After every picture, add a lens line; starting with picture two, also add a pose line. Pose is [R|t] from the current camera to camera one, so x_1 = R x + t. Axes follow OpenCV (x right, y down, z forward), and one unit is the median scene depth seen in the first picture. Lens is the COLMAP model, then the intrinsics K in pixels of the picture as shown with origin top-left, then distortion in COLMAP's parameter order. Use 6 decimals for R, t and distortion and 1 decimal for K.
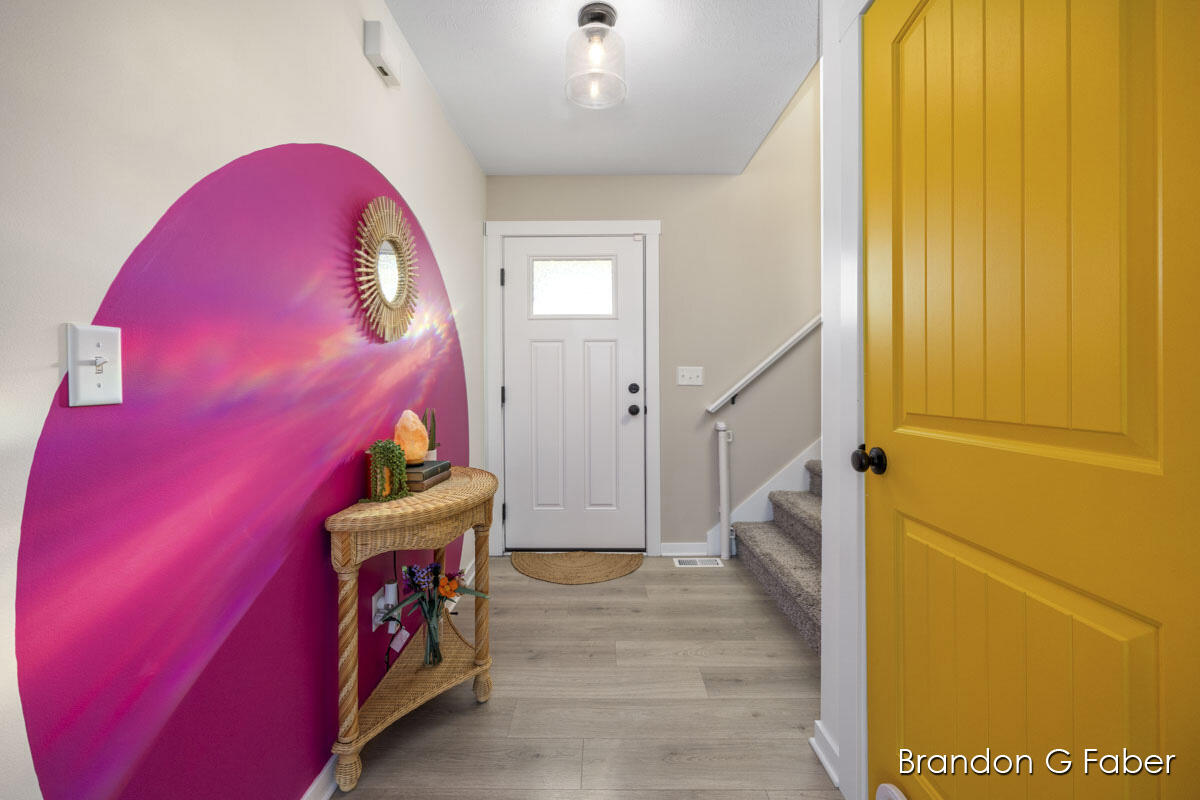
lens RADIAL K [[459.8, 0, 599.4], [0, 459.8, 391.9], [0, 0, 1]] dist [-0.001510, 0.000327]
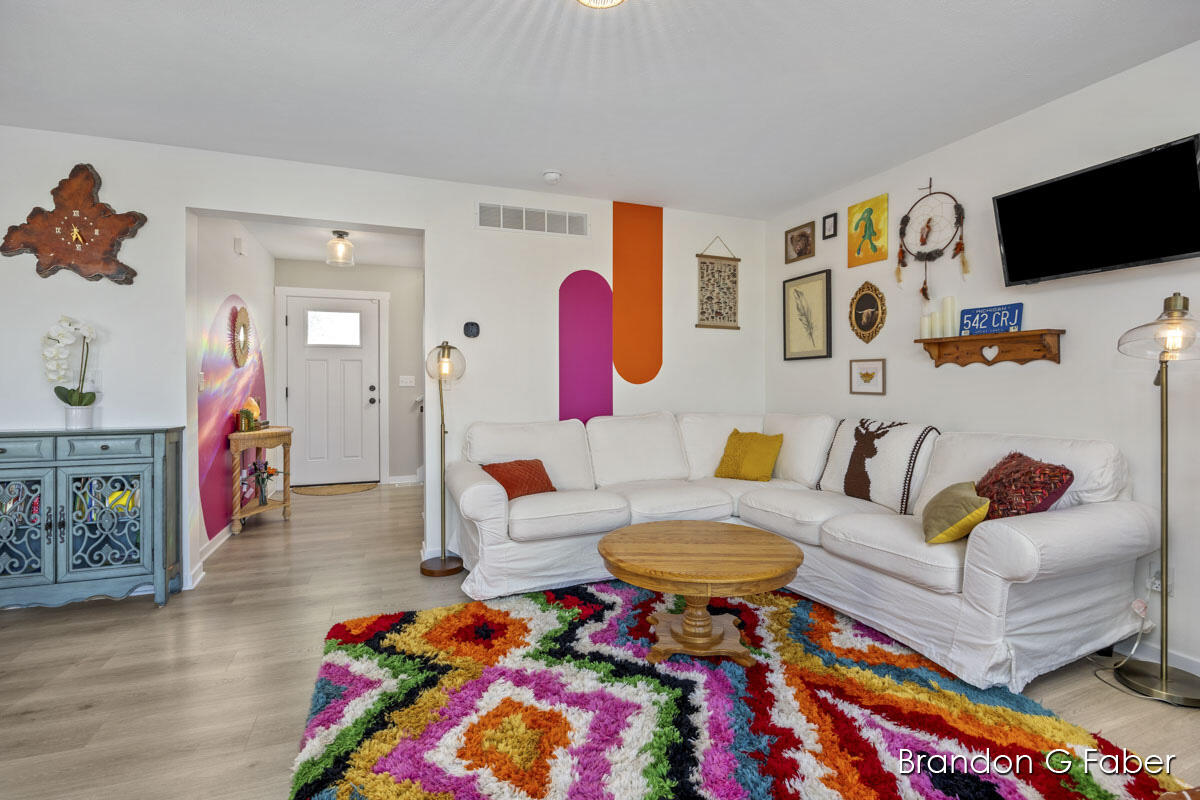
lens RADIAL K [[556.4, 0, 598.4], [0, 556.4, 390.0], [0, 0, 1]] dist [-0.013205, -0.000802]
pose [[0.937215, 0.003661, 0.348733, 0.186602], [-0.003151, 0.999993, -0.002031, 0.000727], [-0.348738, 0.000804, 0.937220, -1.615991]]
